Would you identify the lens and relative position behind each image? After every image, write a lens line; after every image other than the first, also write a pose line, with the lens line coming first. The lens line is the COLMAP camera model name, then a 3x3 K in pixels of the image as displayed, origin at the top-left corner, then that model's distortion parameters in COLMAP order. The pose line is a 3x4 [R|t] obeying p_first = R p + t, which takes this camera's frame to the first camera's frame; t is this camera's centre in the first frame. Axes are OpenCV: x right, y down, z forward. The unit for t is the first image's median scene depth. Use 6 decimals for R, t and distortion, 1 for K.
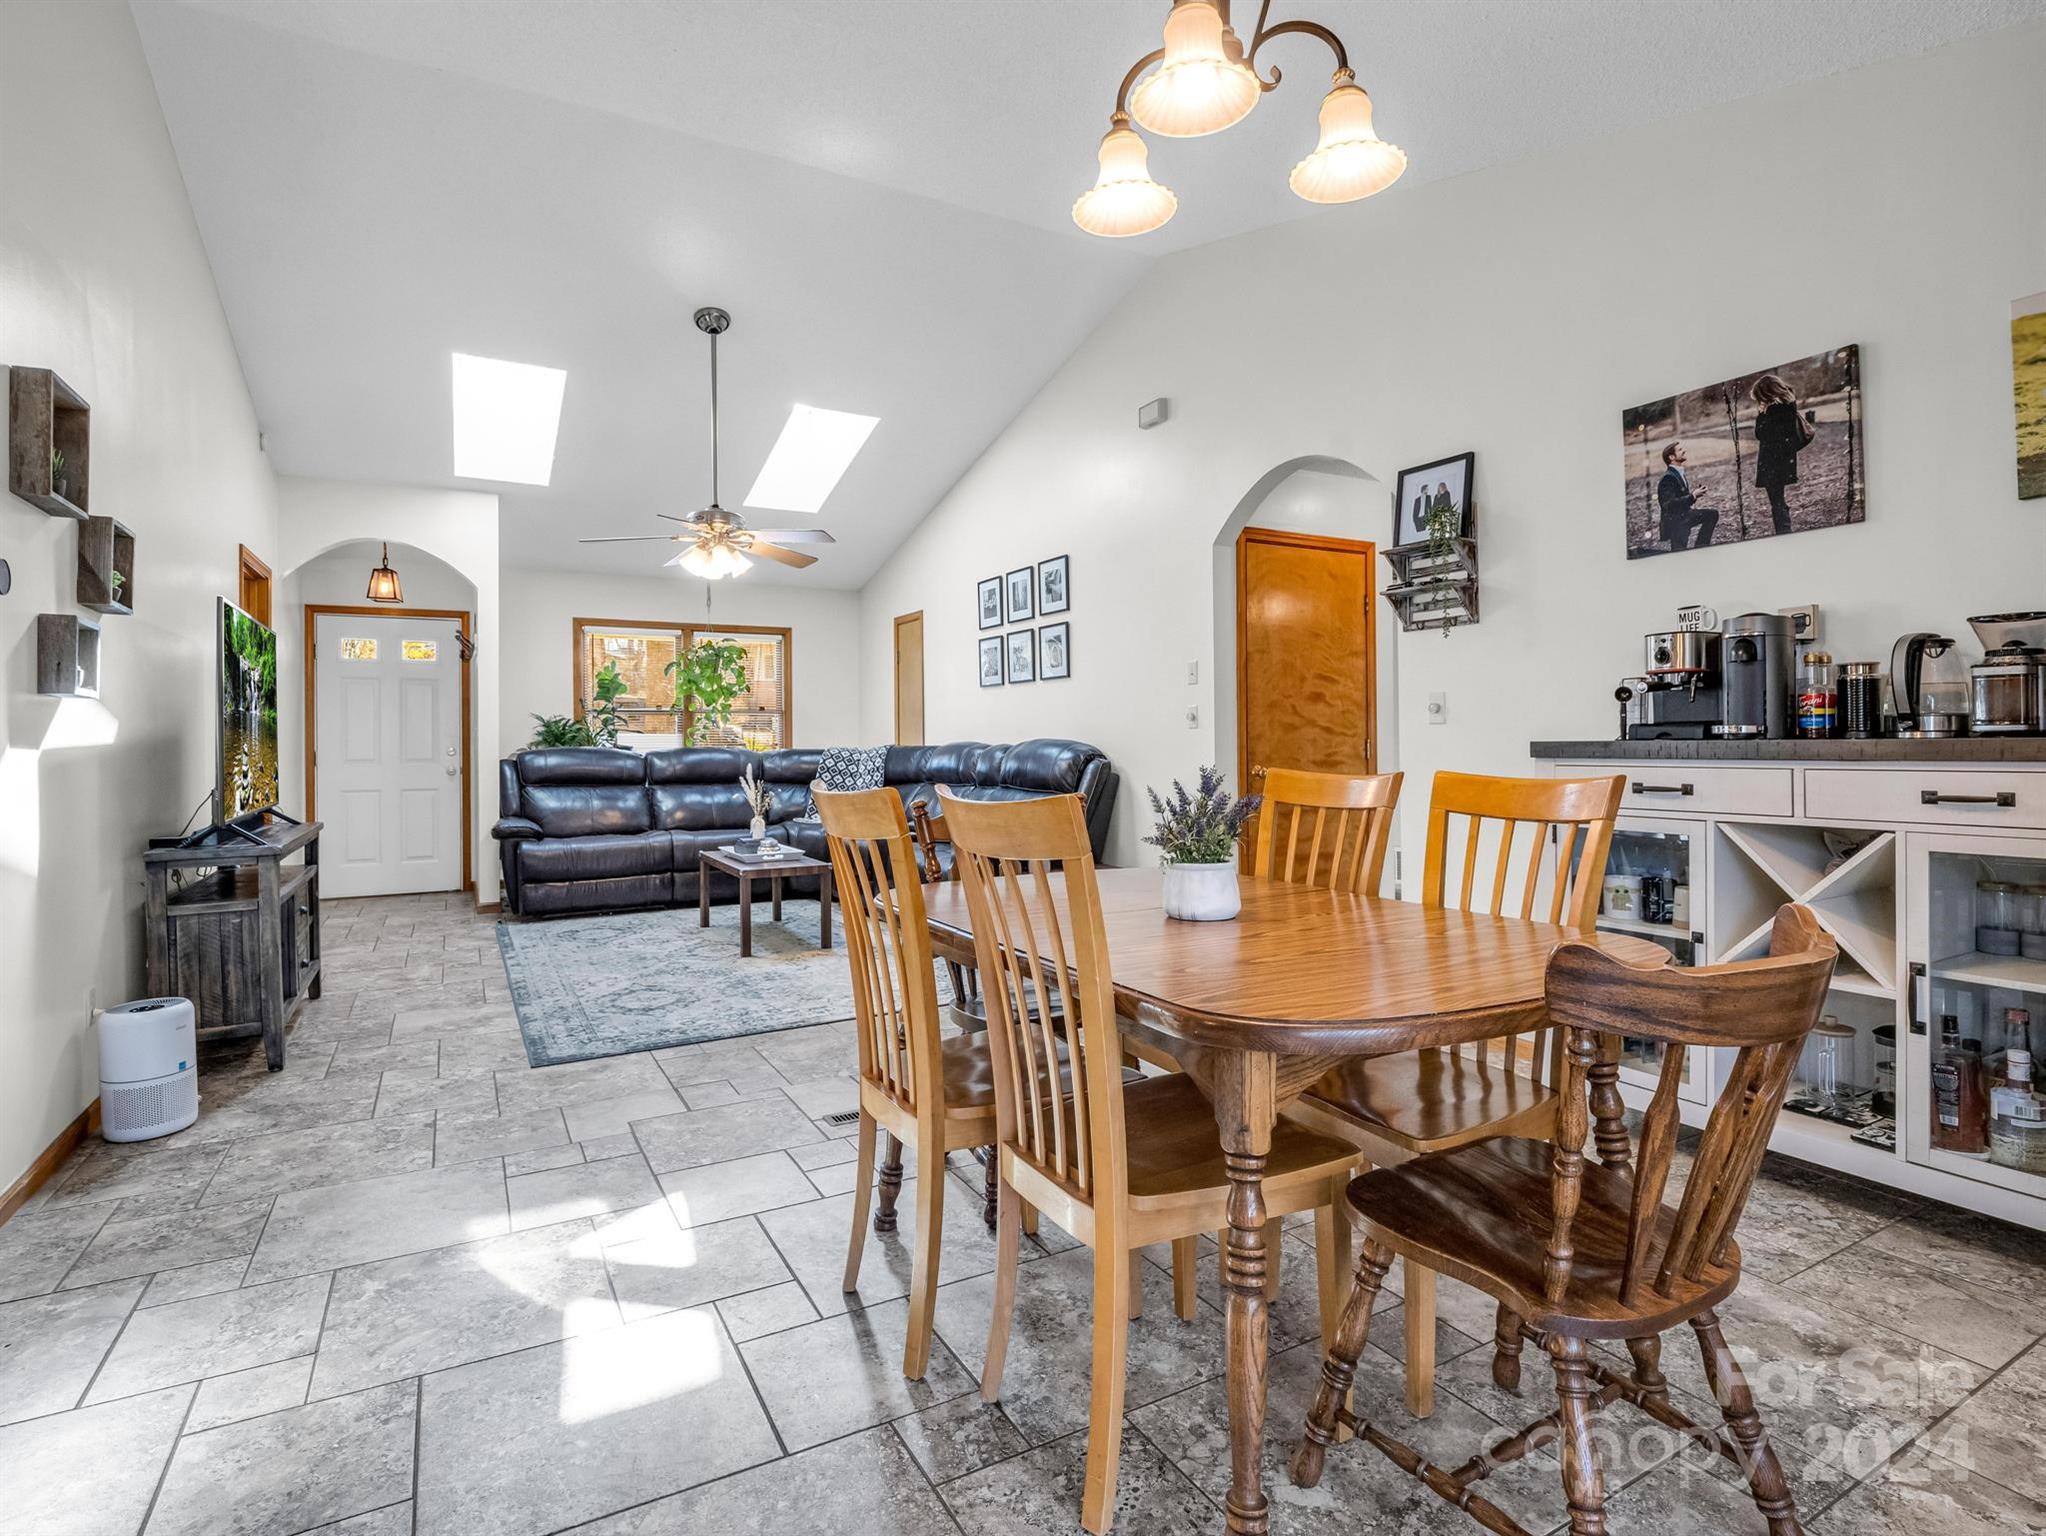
lens RADIAL K [[1013.7, 0, 1012.5], [0, 1013.7, 742.8], [0, 0, 1]] dist [-0.011531, -0.013498]
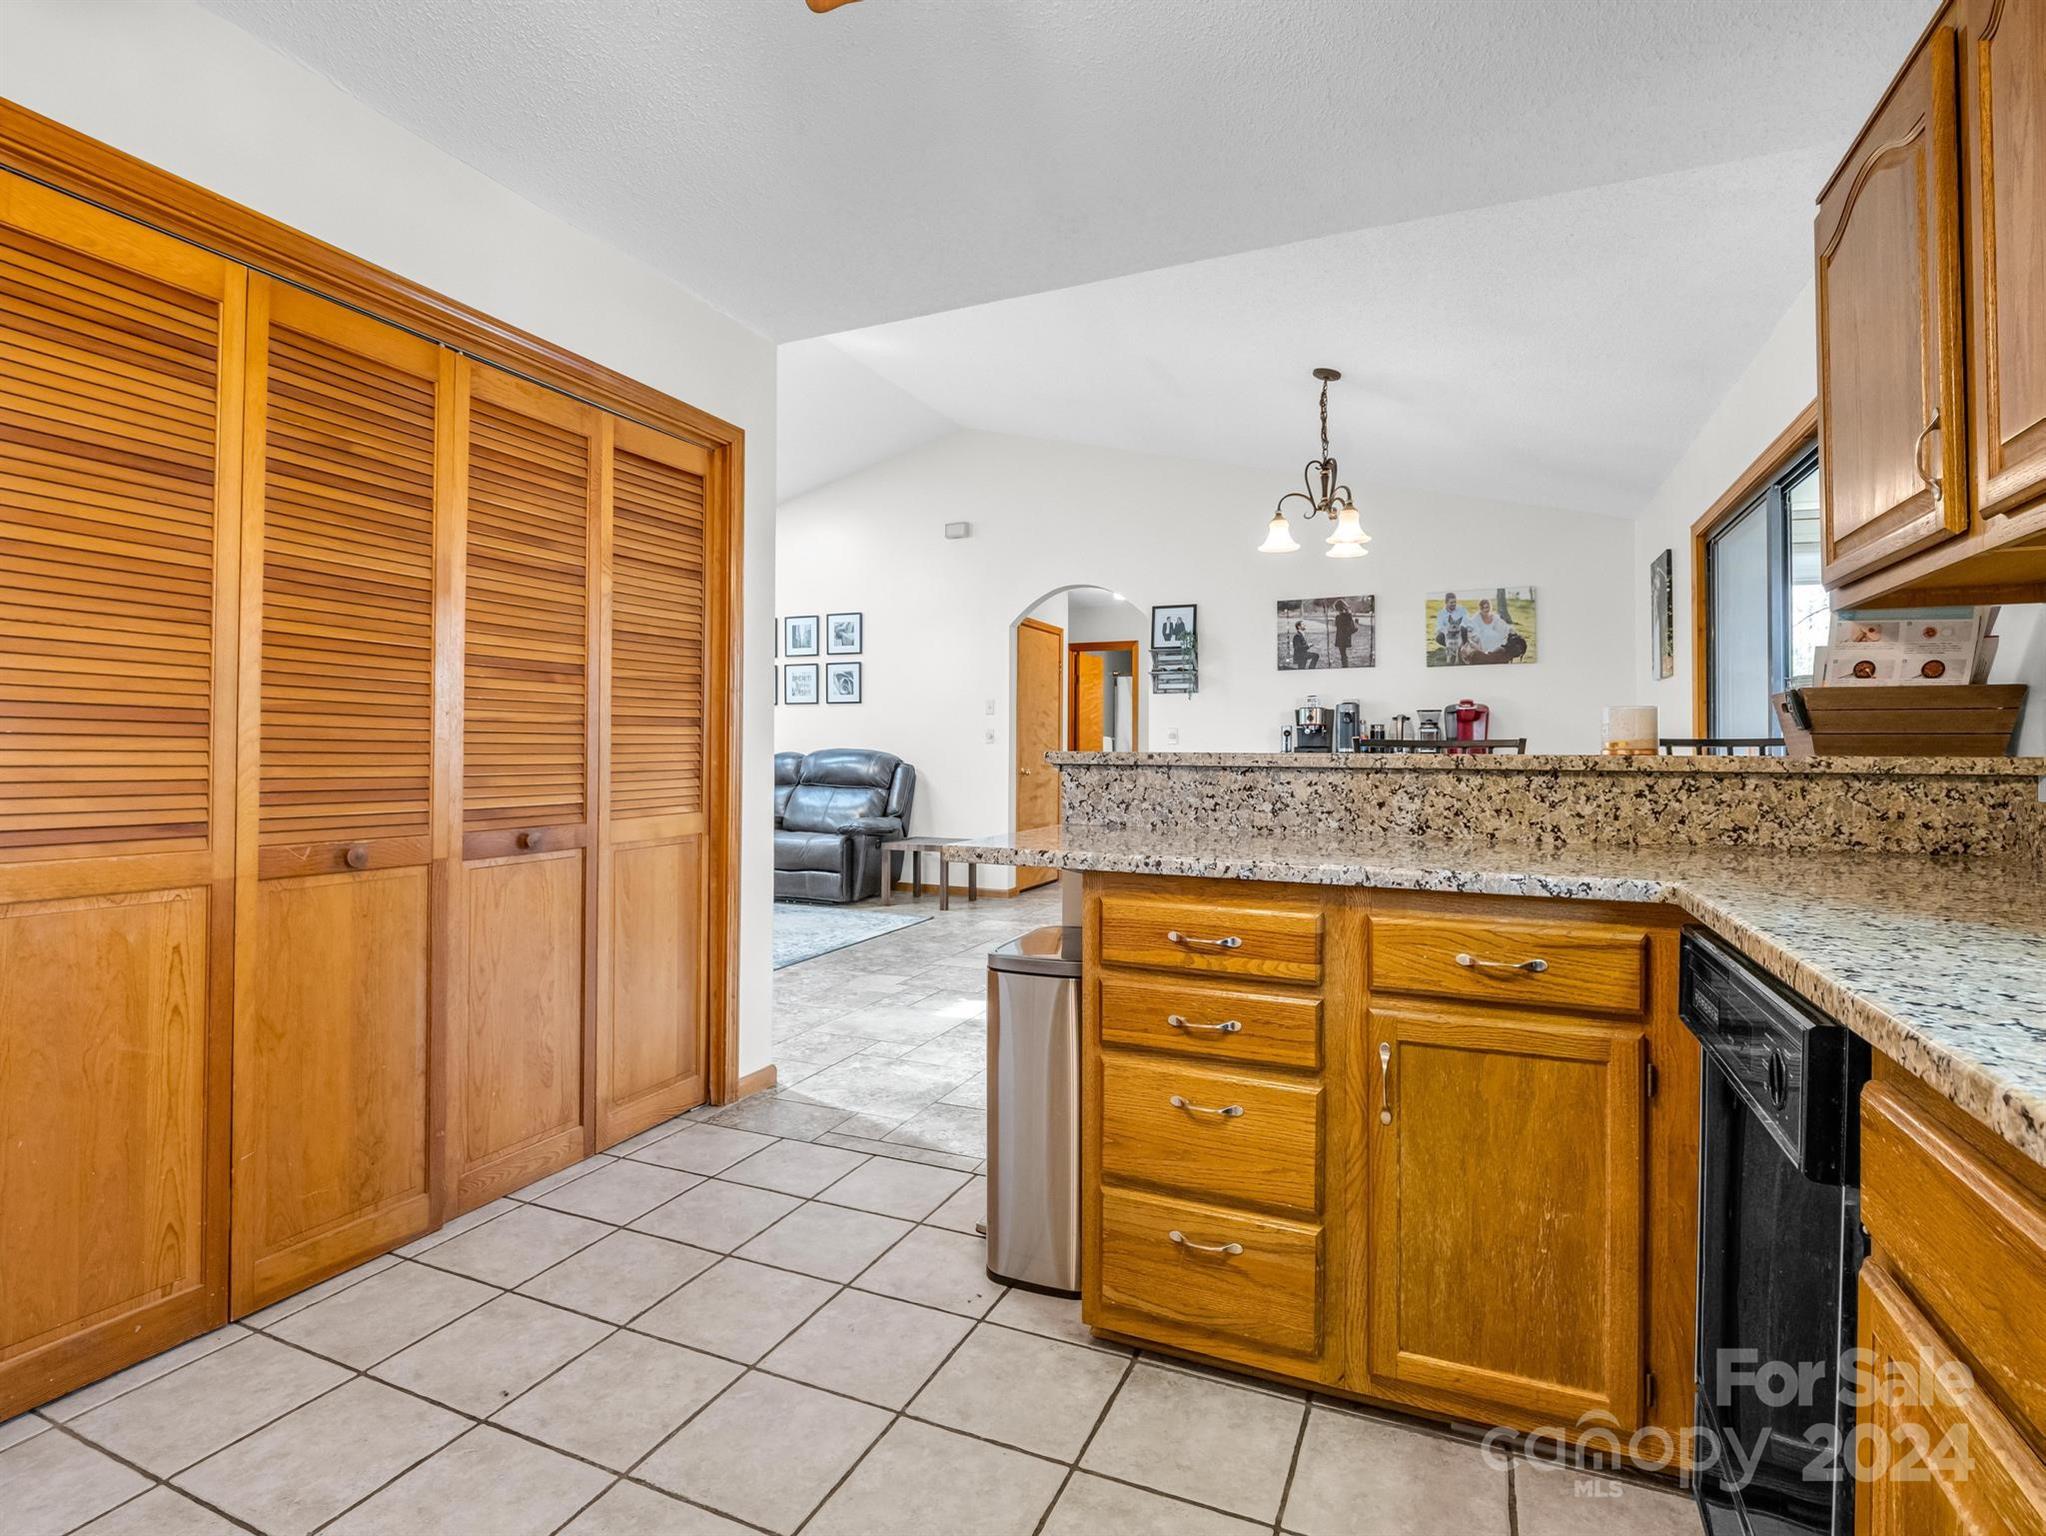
lens RADIAL K [[1013.7, 0, 1012.5], [0, 1013.7, 742.8], [0, 0, 1]] dist [-0.011531, -0.013498]
pose [[0.794725, 0.019562, 0.606654, -0.576903], [-0.011859, 0.999790, -0.016704, 0.007898], [-0.606853, 0.006081, 0.794791, -0.188439]]
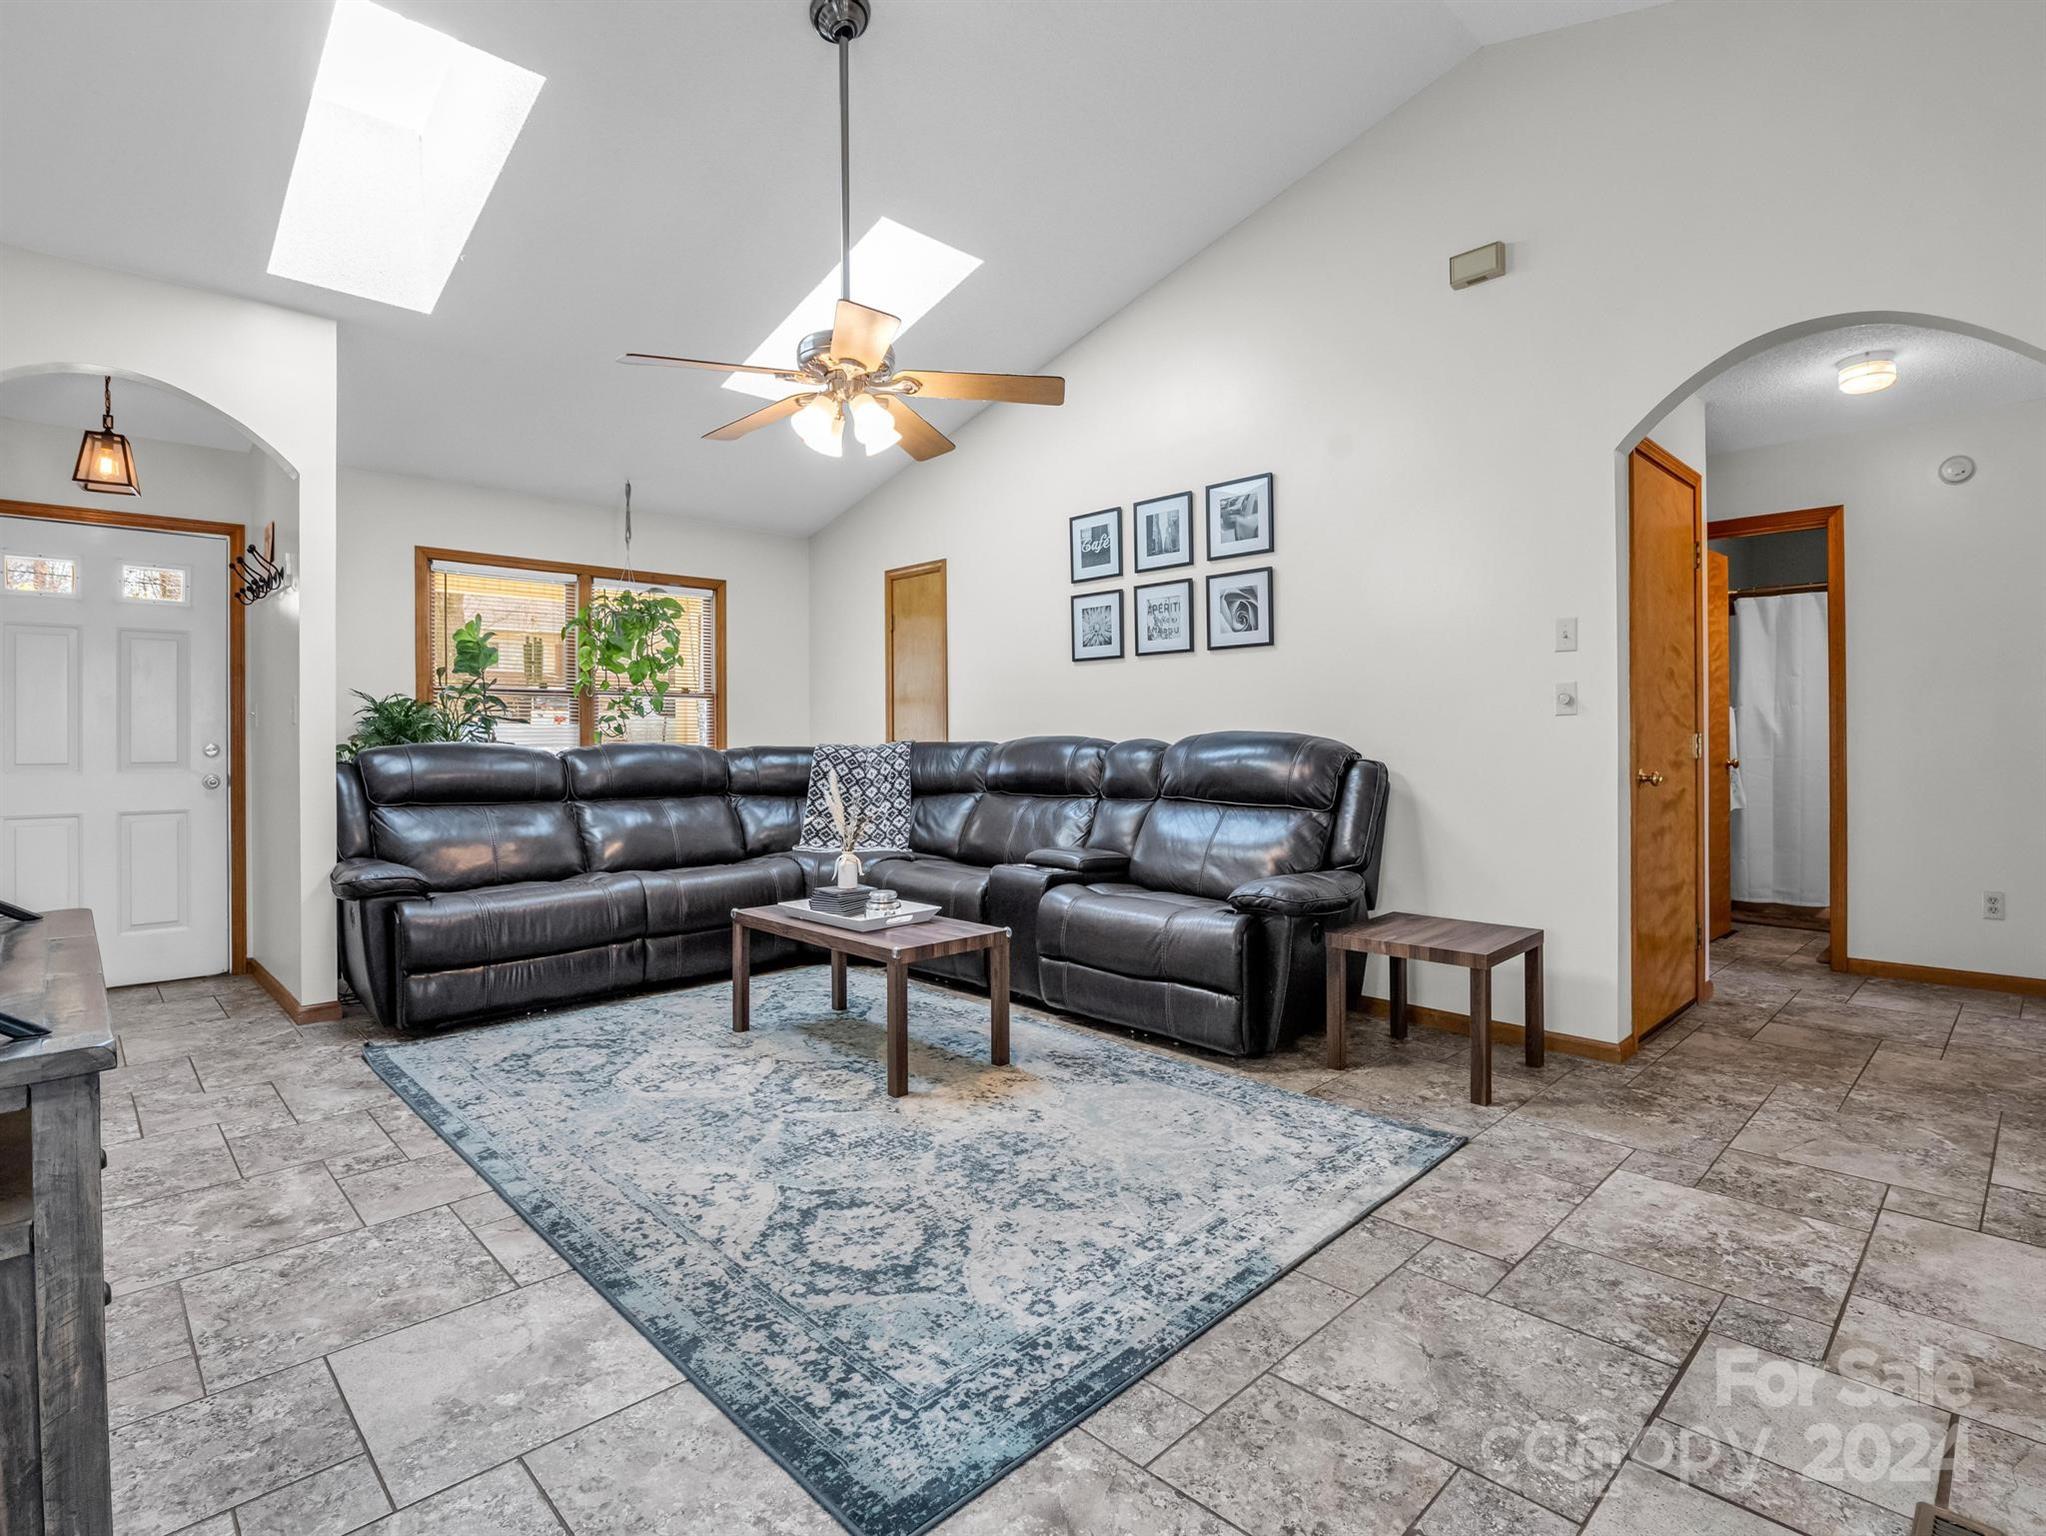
lens RADIAL K [[1016.0, 0, 1005.5], [0, 1016.0, 739.0], [0, 0, 1]] dist [-0.000168, -0.018526]
pose [[0.967485, 0.002689, 0.252914, -0.294045], [-0.001819, 0.999992, -0.003673, 0.004259], [-0.252922, 0.003094, 0.967482, 0.340457]]
